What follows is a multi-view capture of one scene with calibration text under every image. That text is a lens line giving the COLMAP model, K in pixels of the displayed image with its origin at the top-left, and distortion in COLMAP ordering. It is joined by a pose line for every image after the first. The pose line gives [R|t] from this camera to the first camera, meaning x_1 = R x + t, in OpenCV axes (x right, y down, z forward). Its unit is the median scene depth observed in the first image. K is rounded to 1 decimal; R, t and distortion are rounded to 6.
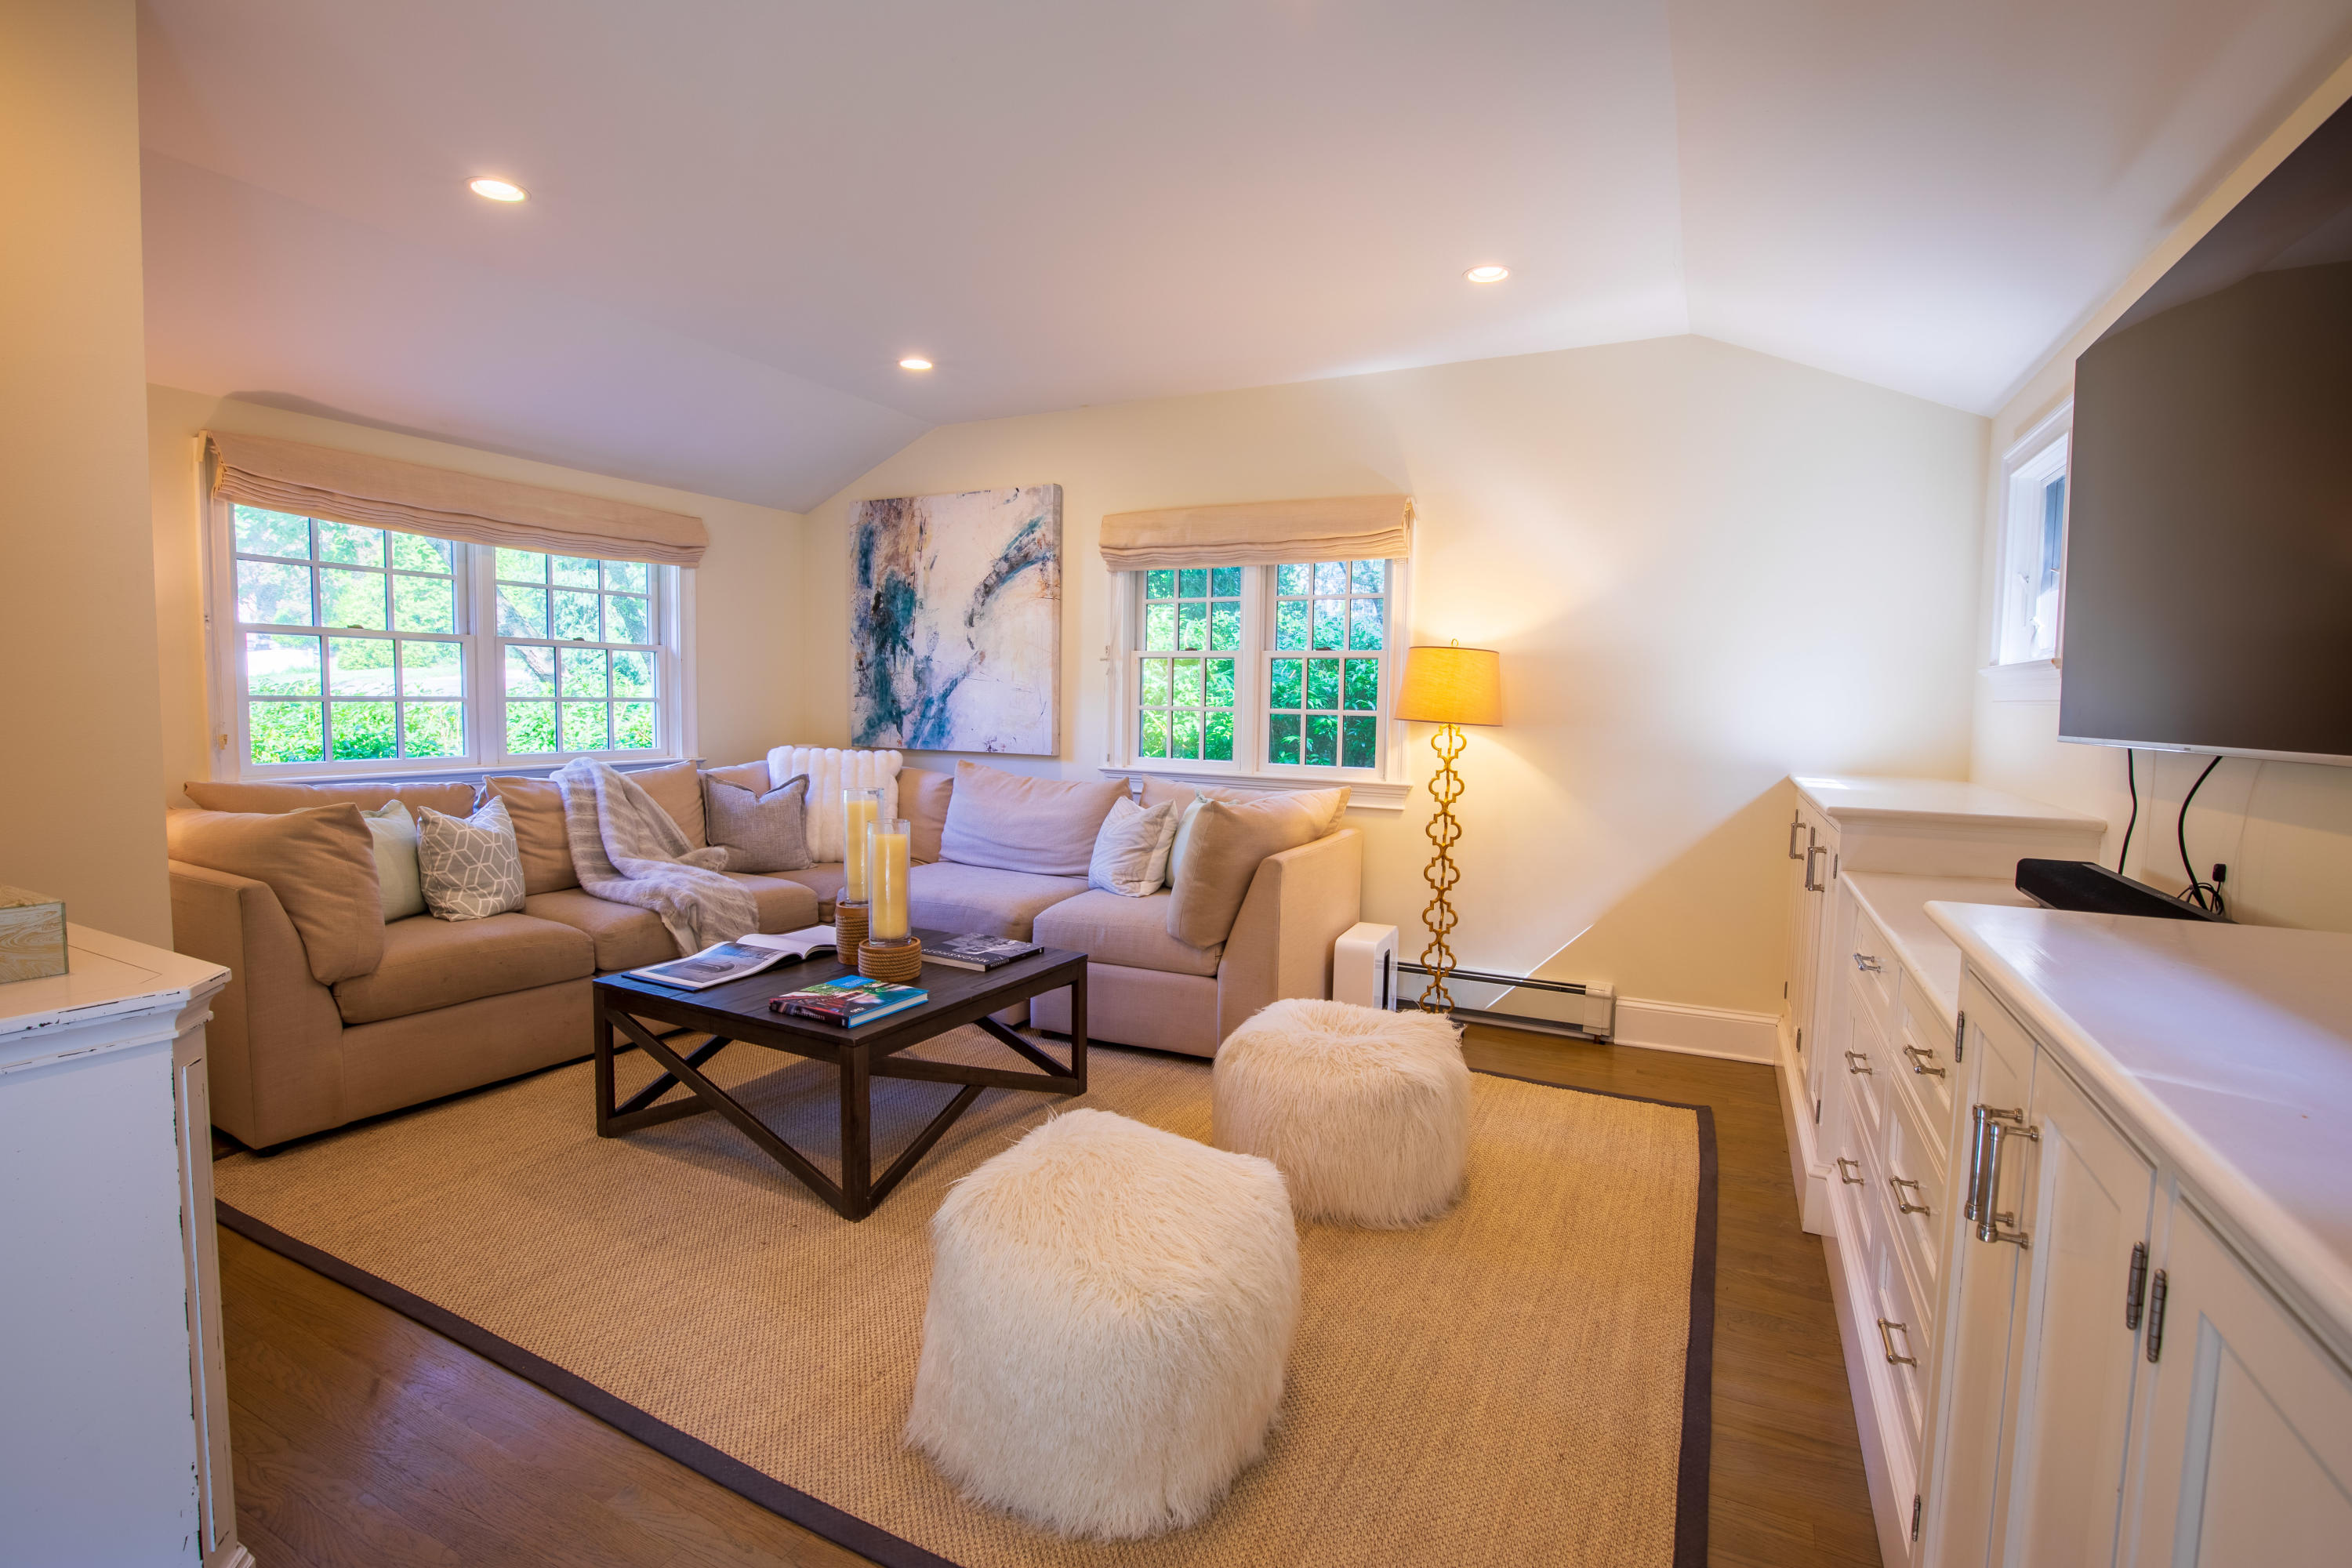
lens RADIAL K [[1079.2, 0, 1176.0], [0, 1079.2, 784.0], [0, 0, 1]] dist [-0.025726, 0.000834]
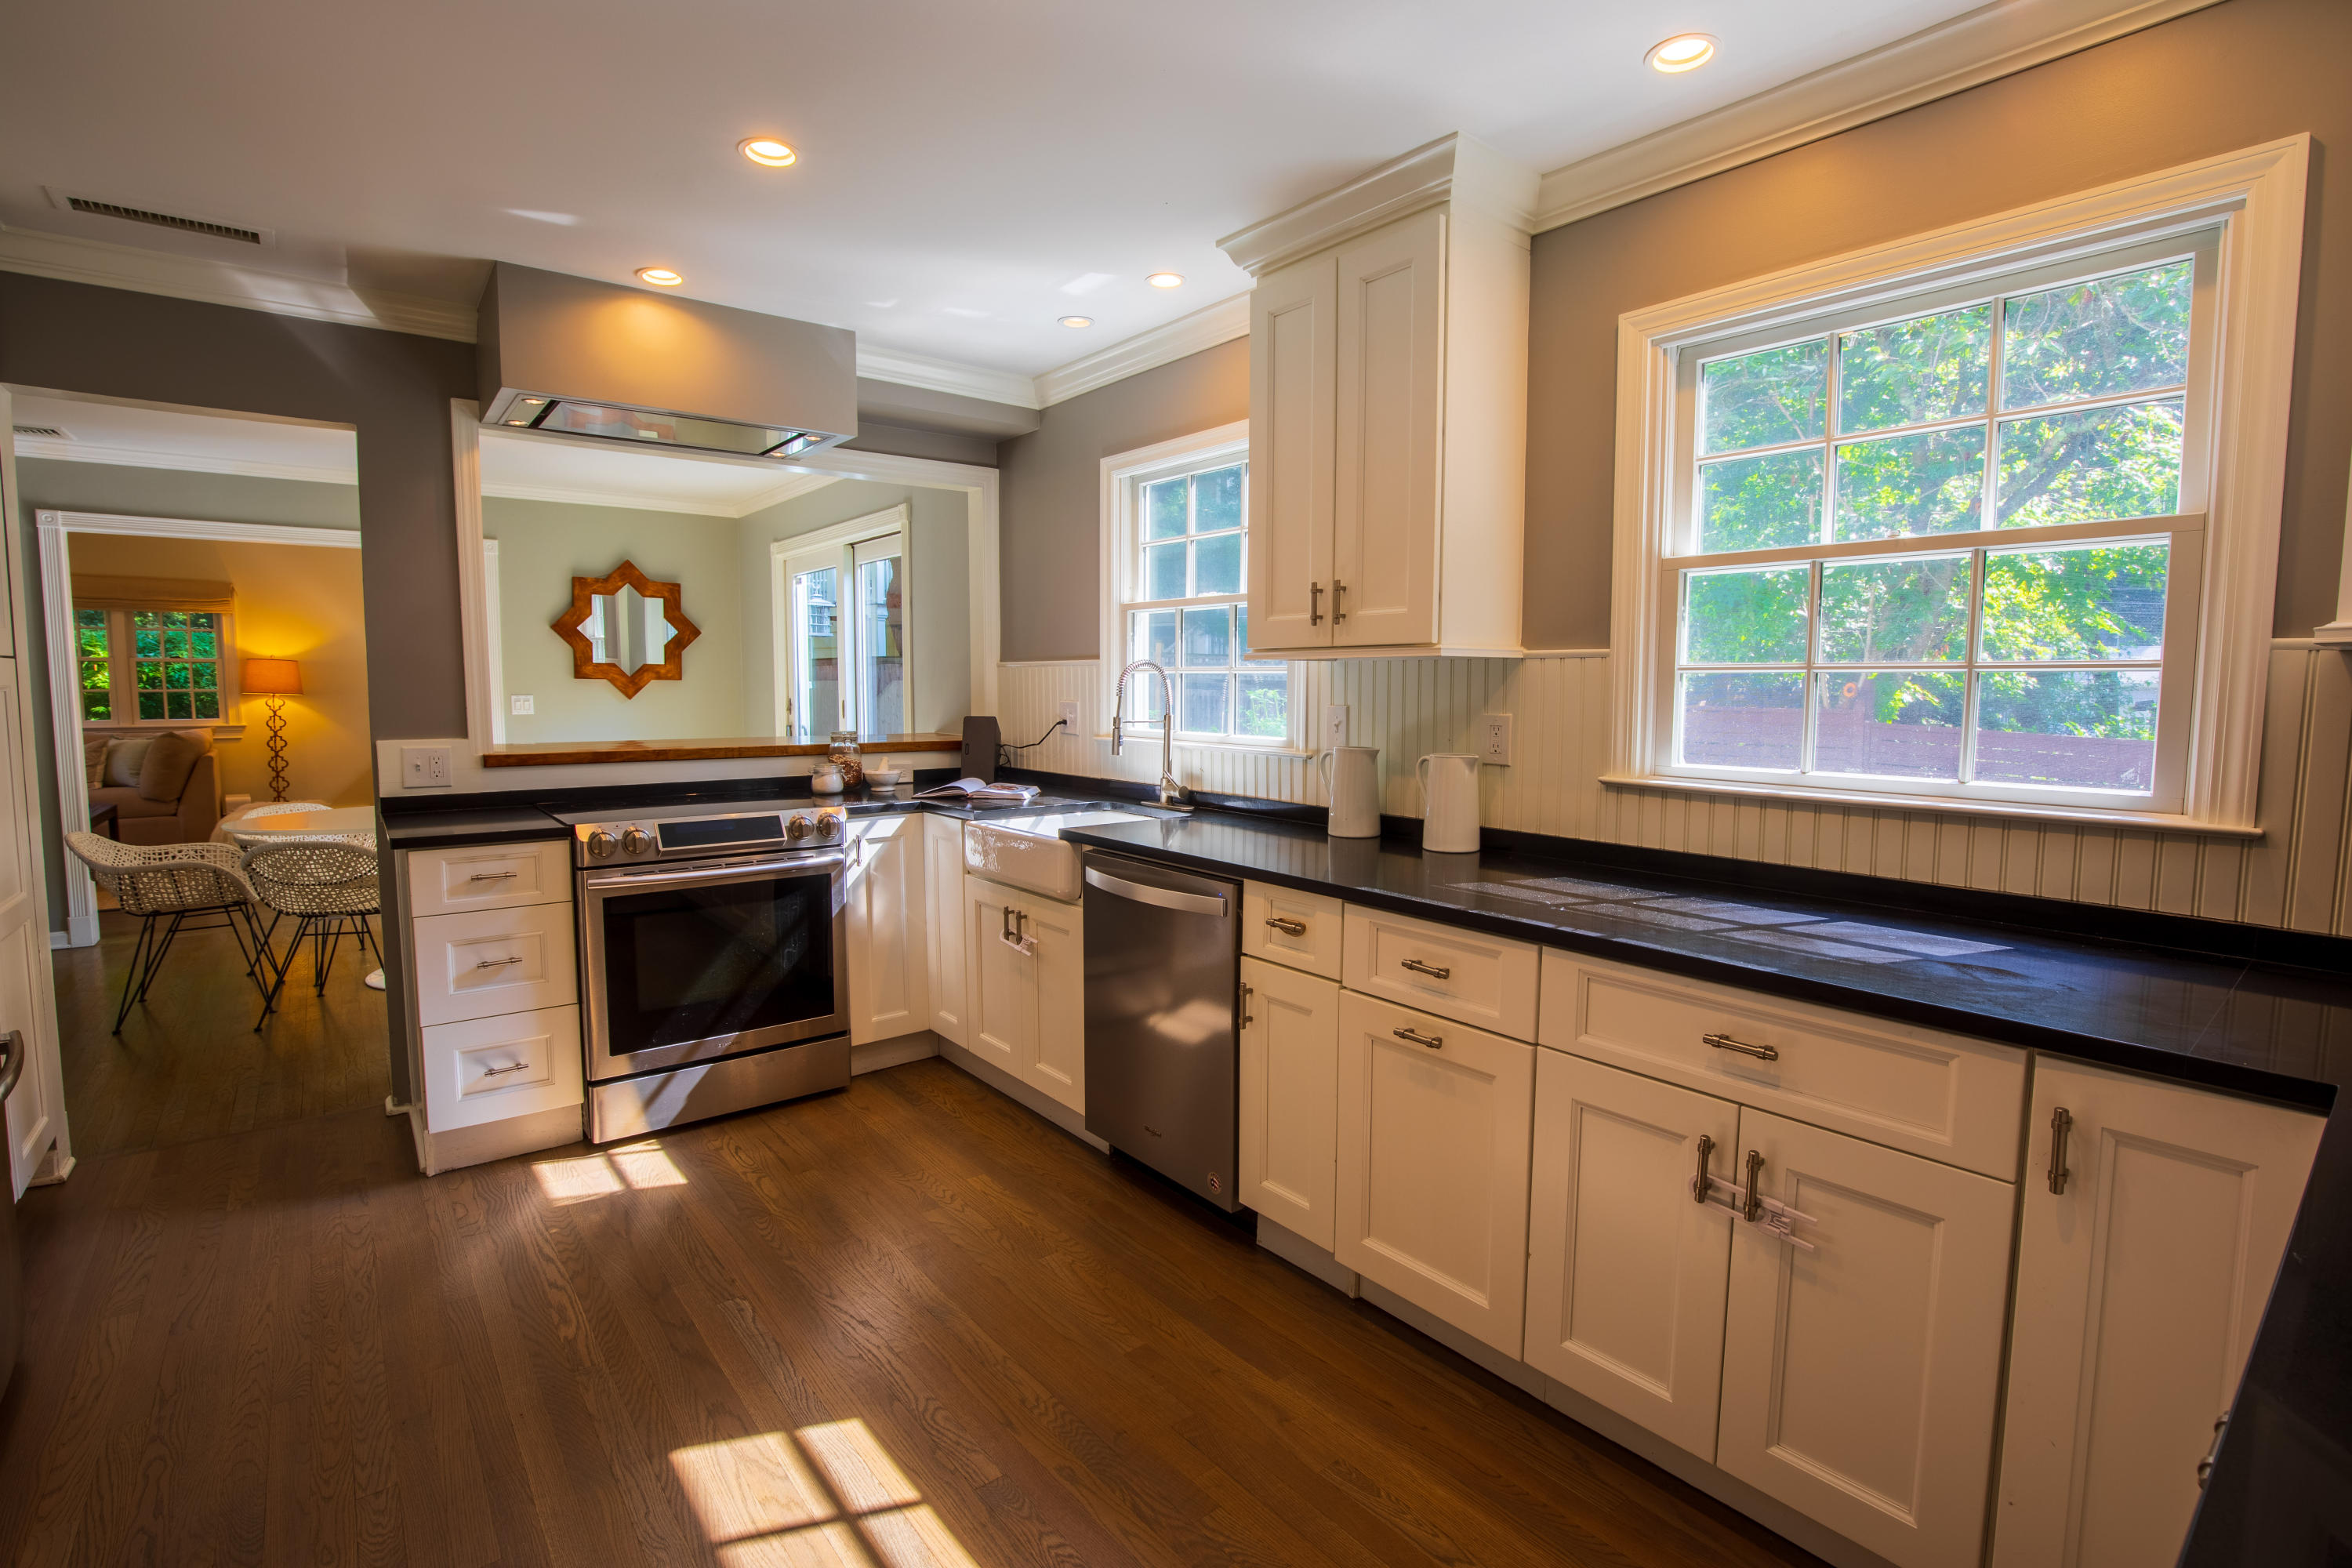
lens RADIAL K [[1113.0, 0, 1176.0], [0, 1113.0, 784.0], [0, 0, 1]] dist [-0.002119, -0.000109]
pose [[0.414987, -0.094653, 0.904890, -1.125503], [0.079465, 0.994544, 0.067587, 0.127349], [-0.906350, 0.043860, 0.420244, -1.714808]]
